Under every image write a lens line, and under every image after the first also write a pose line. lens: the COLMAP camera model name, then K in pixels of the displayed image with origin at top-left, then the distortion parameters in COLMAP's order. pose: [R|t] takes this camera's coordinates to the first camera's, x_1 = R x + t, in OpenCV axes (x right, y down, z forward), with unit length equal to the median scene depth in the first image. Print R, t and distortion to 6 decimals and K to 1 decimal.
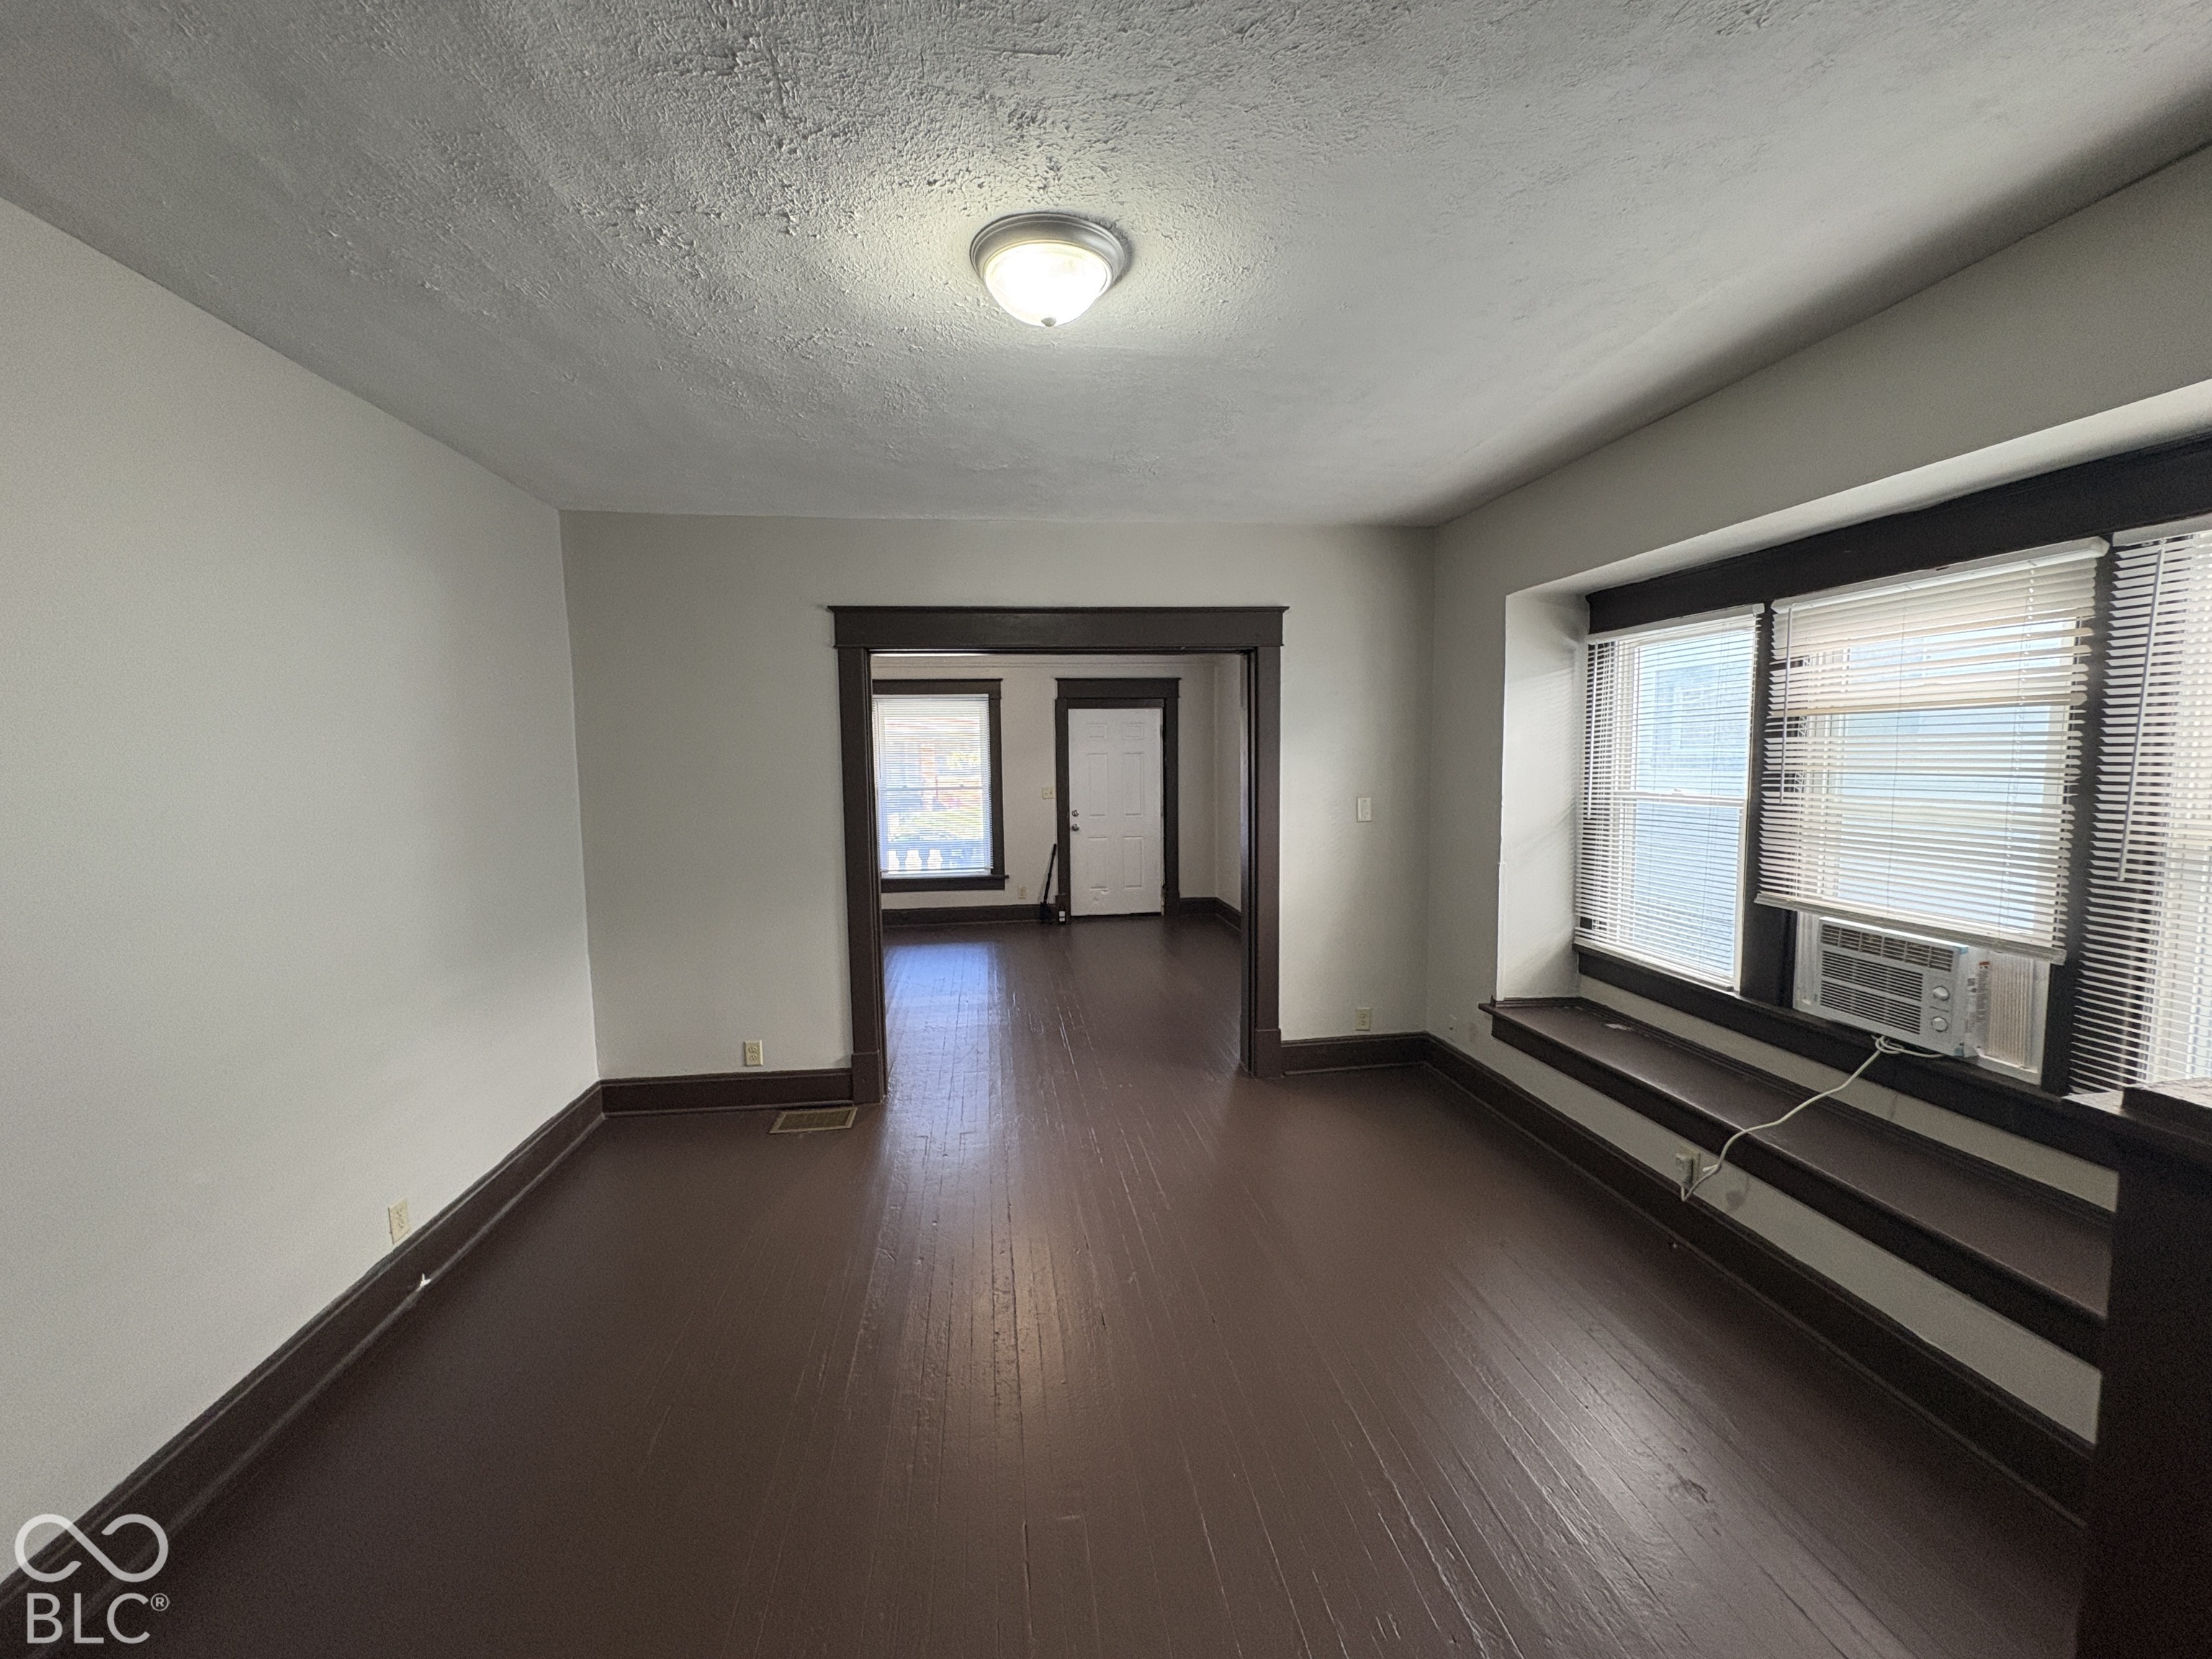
lens RADIAL K [[893.2, 0, 1109.8], [0, 893.2, 829.3], [0, 0, 1]] dist [-0.024999, -0.000169]
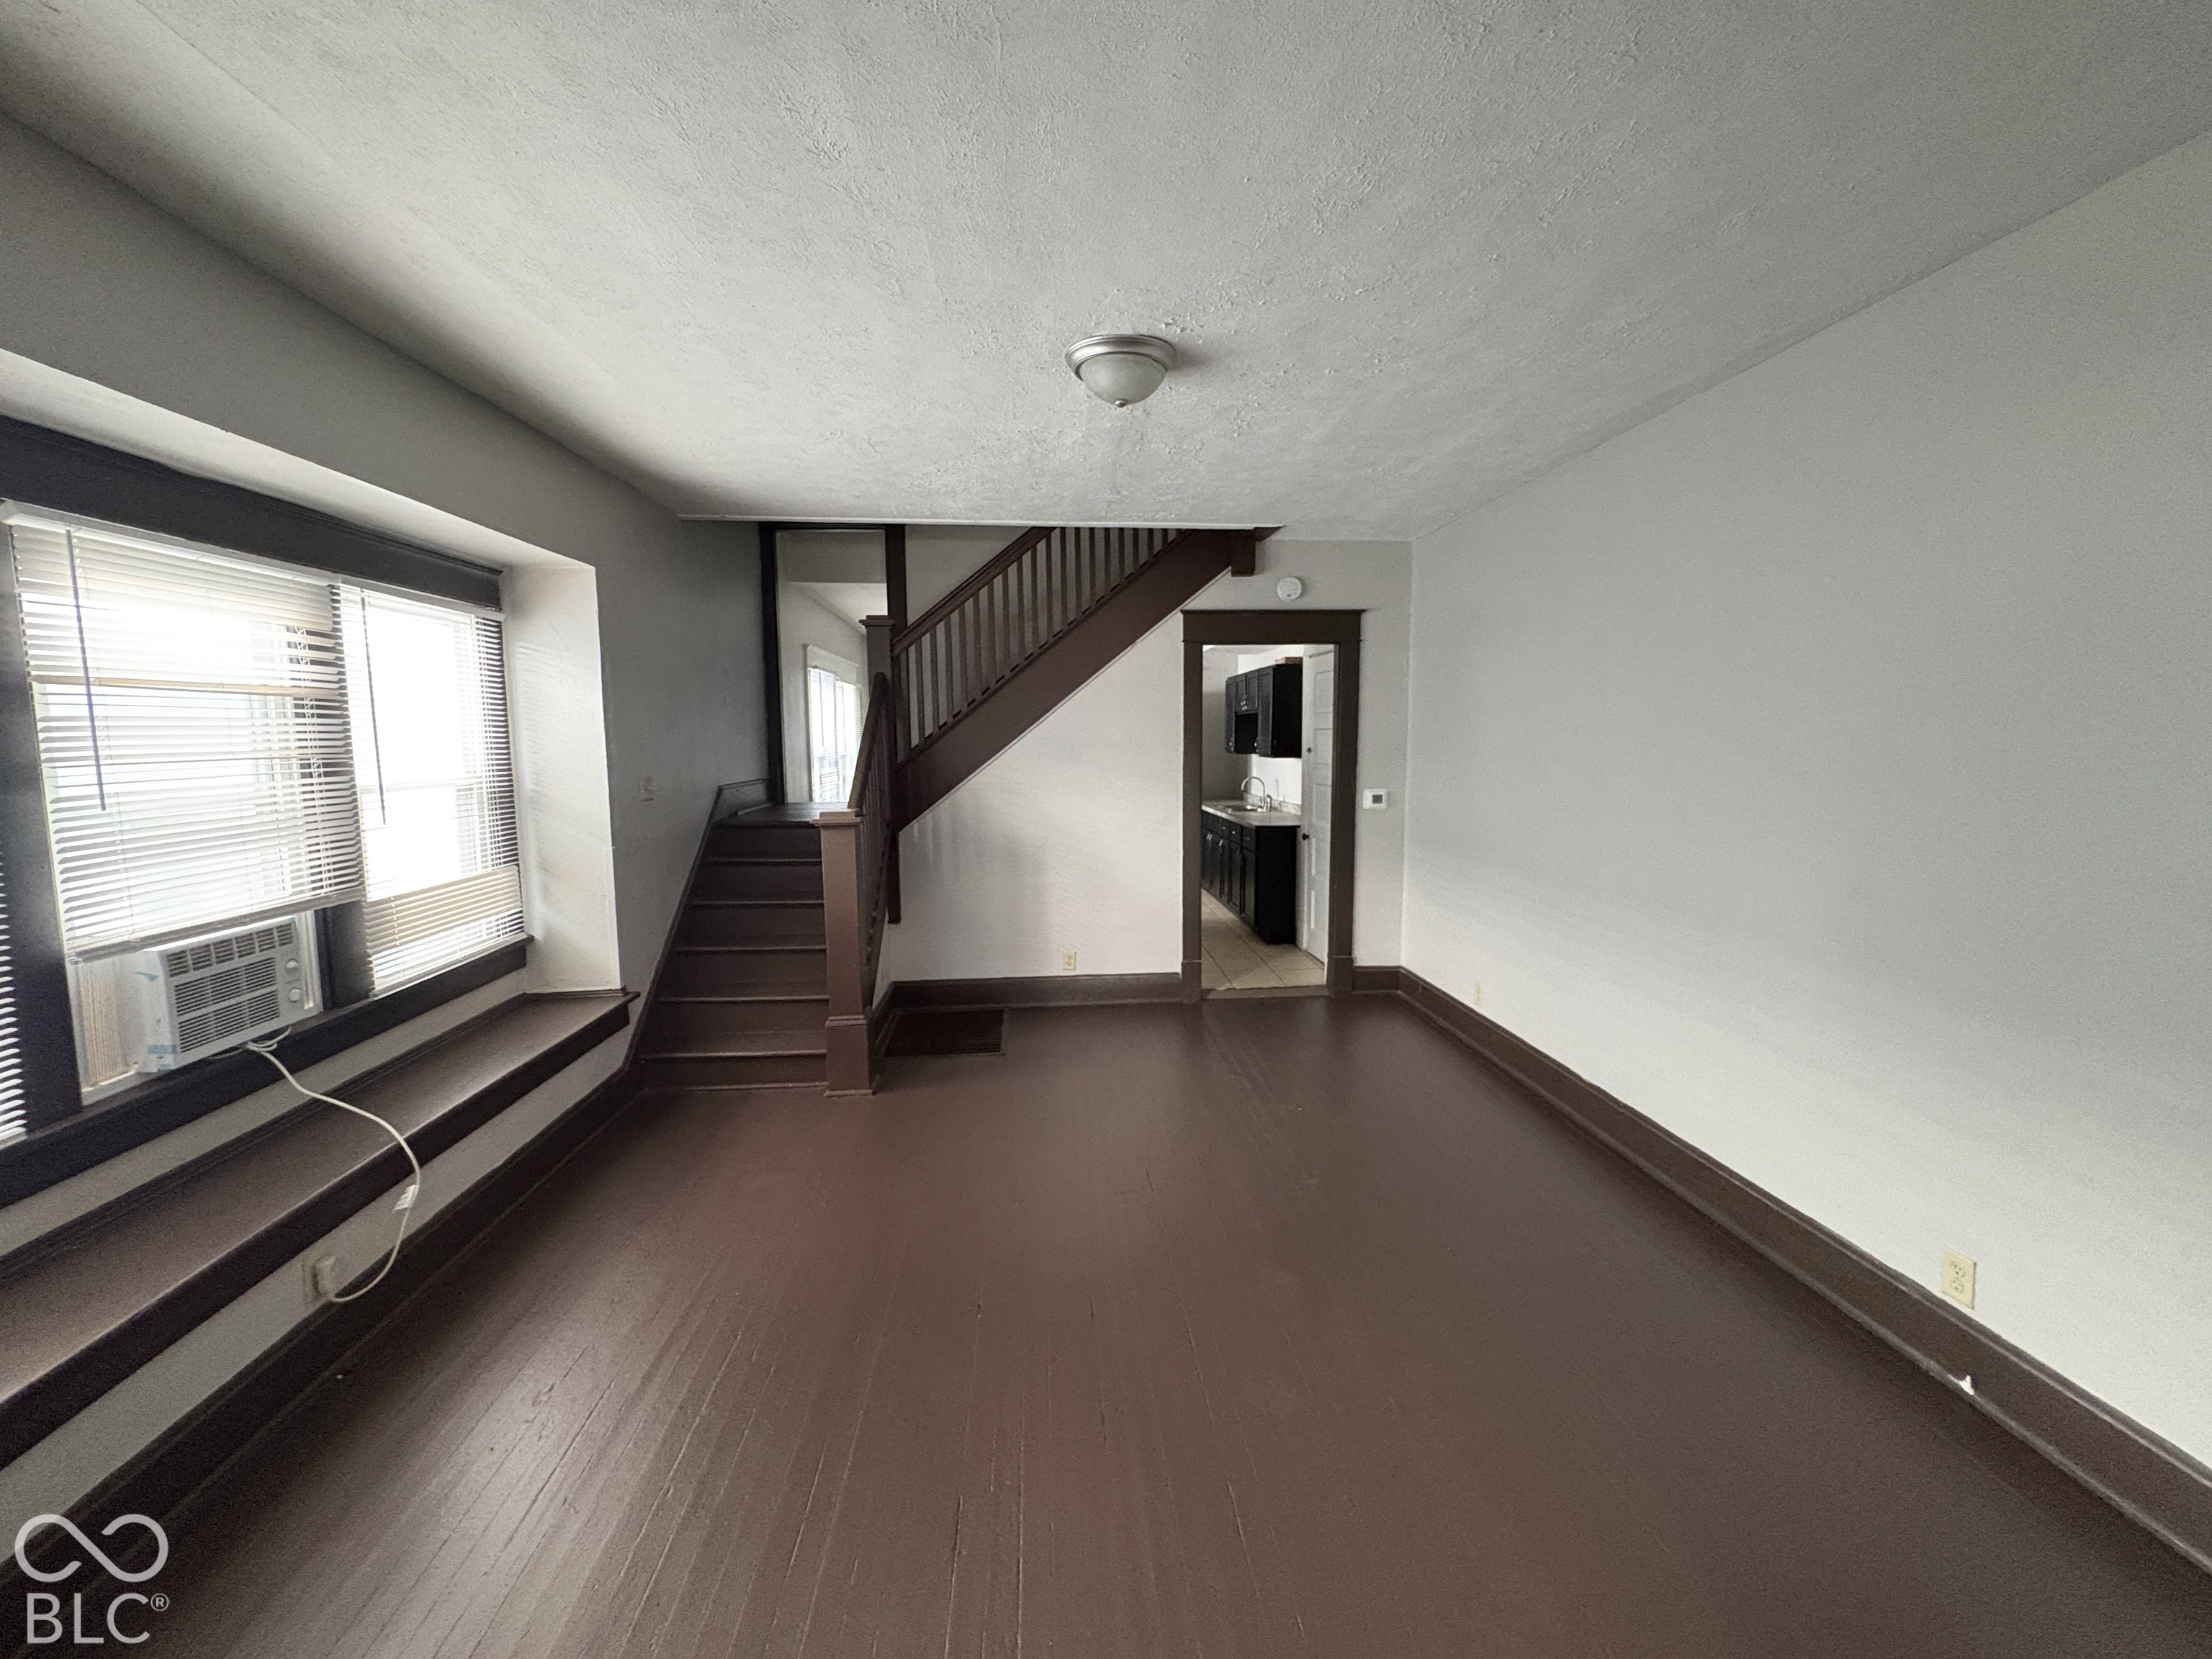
lens RADIAL K [[893.2, 0, 1108.6], [0, 893.2, 822.3], [0, 0, 1]] dist [-0.024999, -0.000169]
pose [[-0.997490, 0.014765, 0.069257, -0.087995], [0.027241, 0.982769, 0.182820, -0.126744], [-0.065364, 0.184248, -0.980704, 1.666356]]
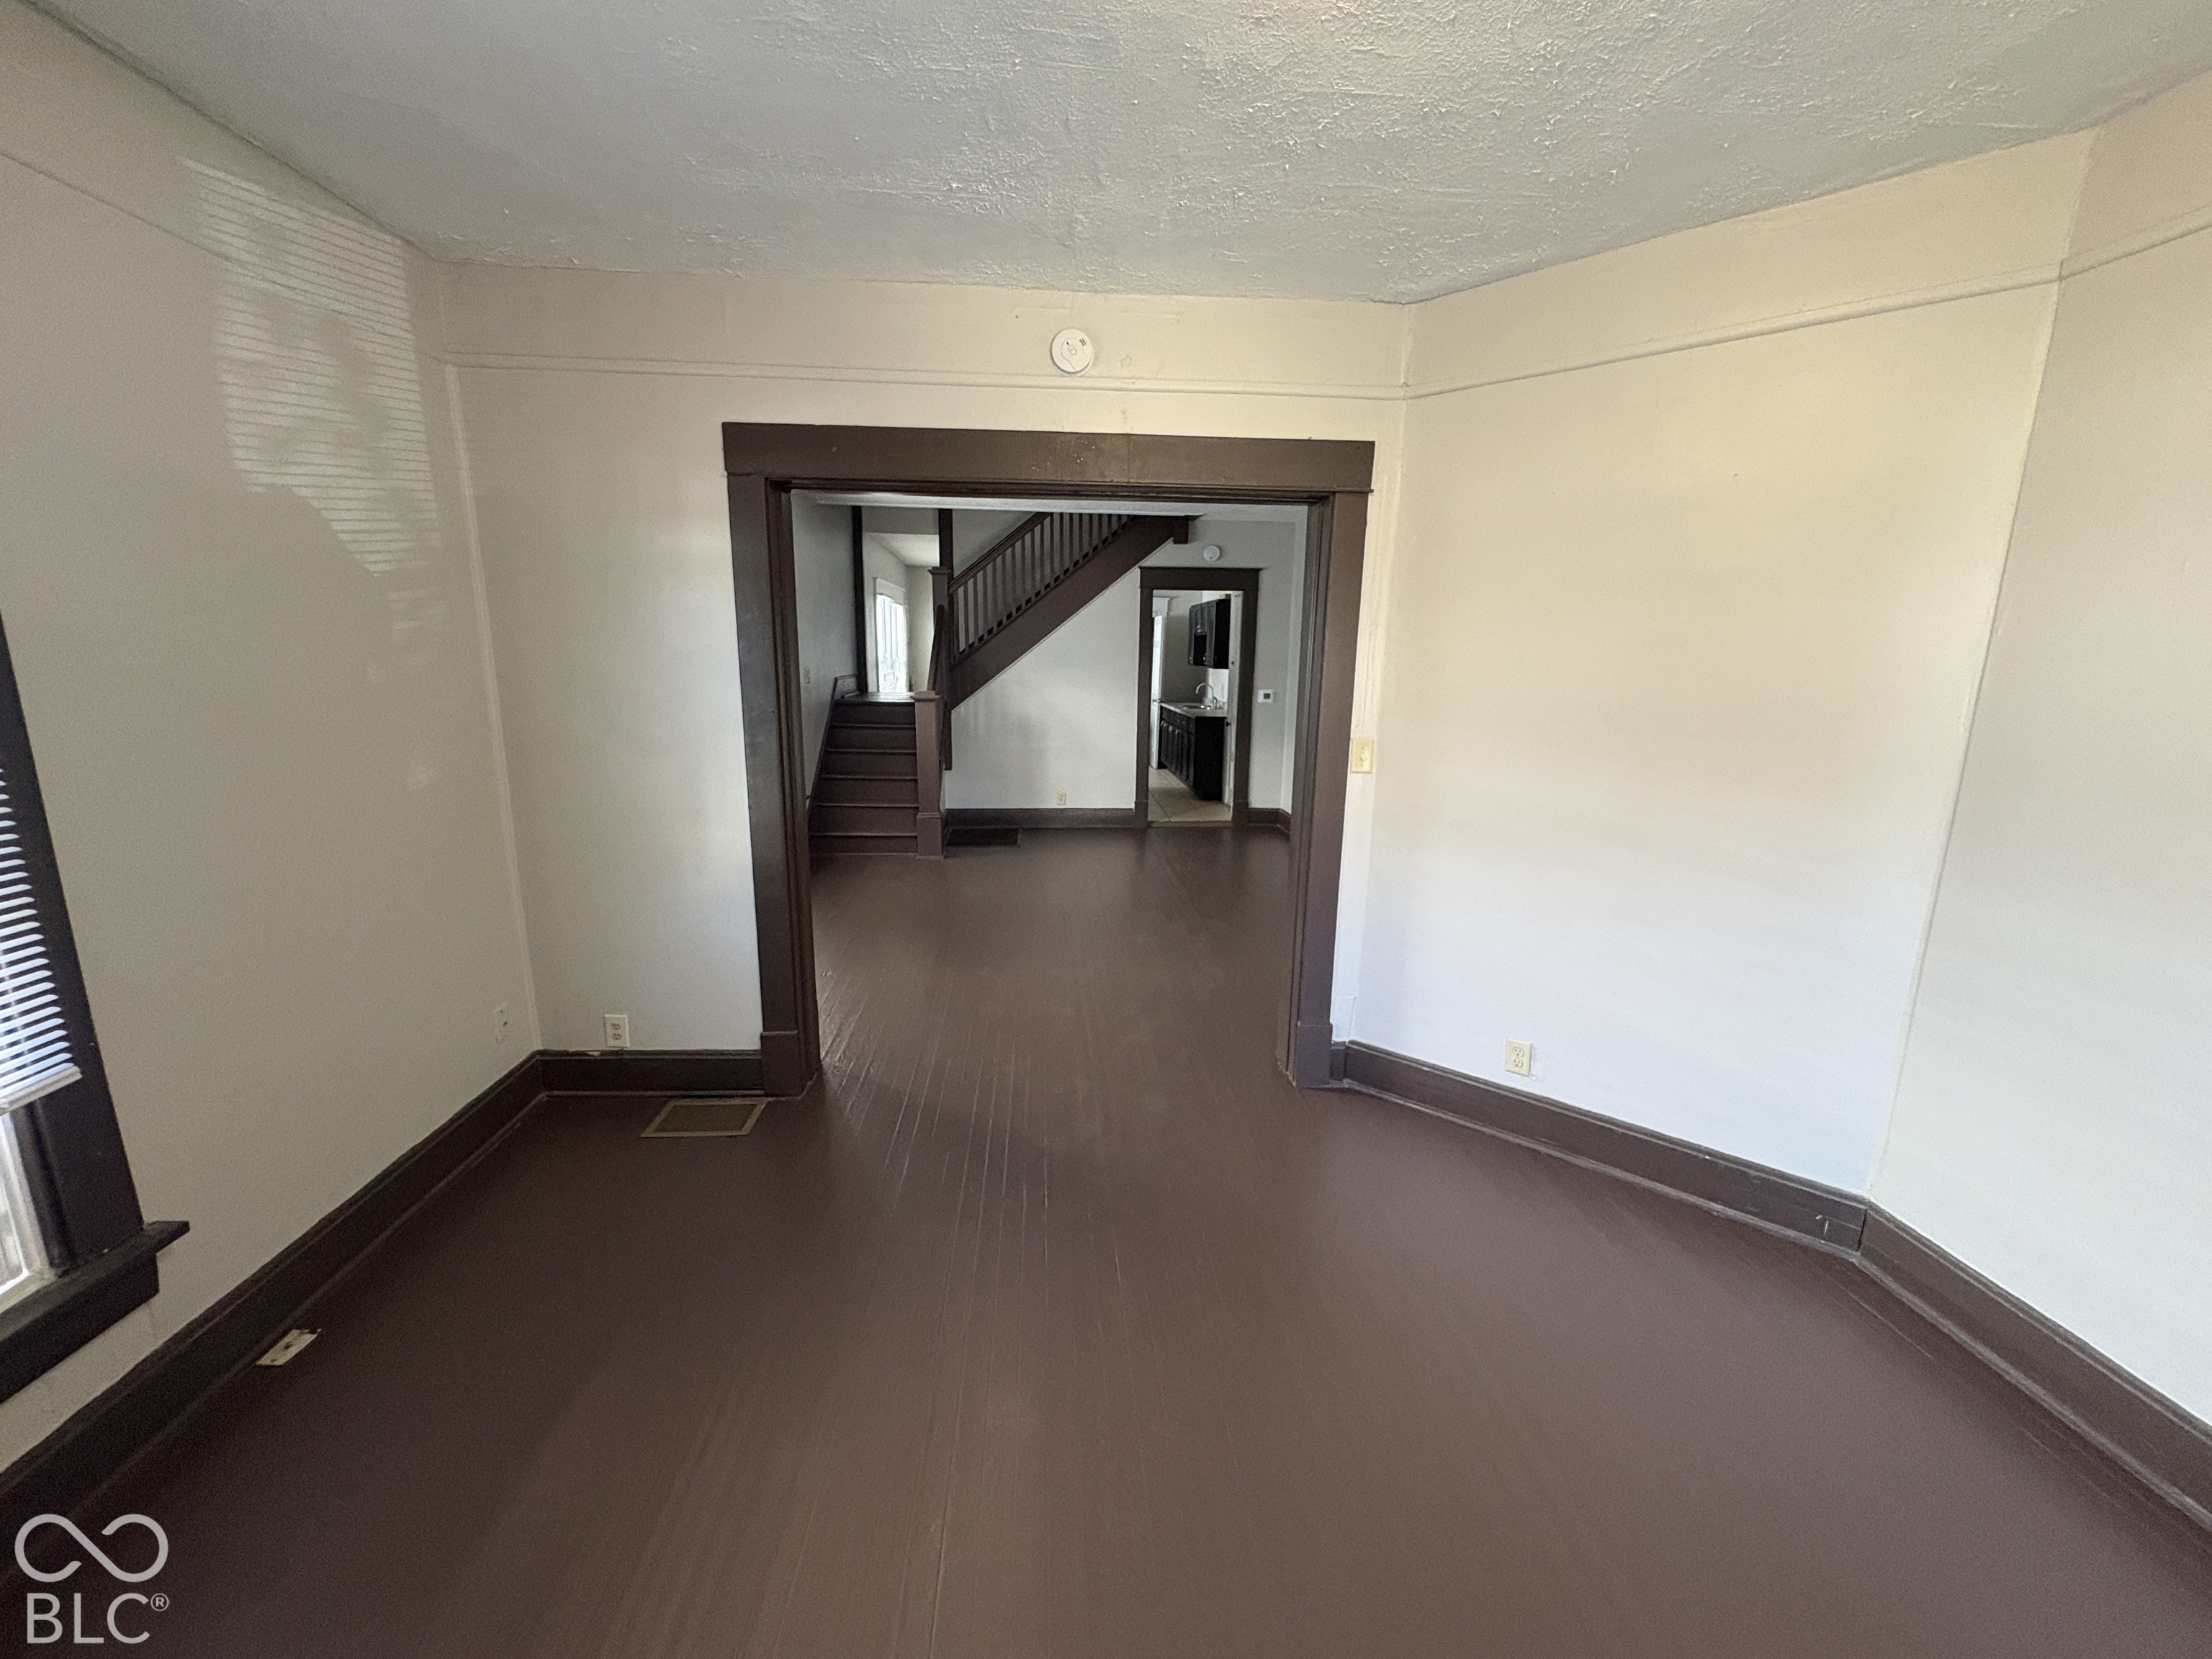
lens RADIAL K [[893.2, 0, 1101.8], [0, 893.2, 833.5], [0, 0, 1]] dist [-0.024999, -0.000169]
pose [[-0.996693, -0.016565, 0.079554, -0.170955], [0.007096, 0.957520, 0.288280, -0.180164], [-0.080950, 0.287891, -0.954236, 2.232442]]
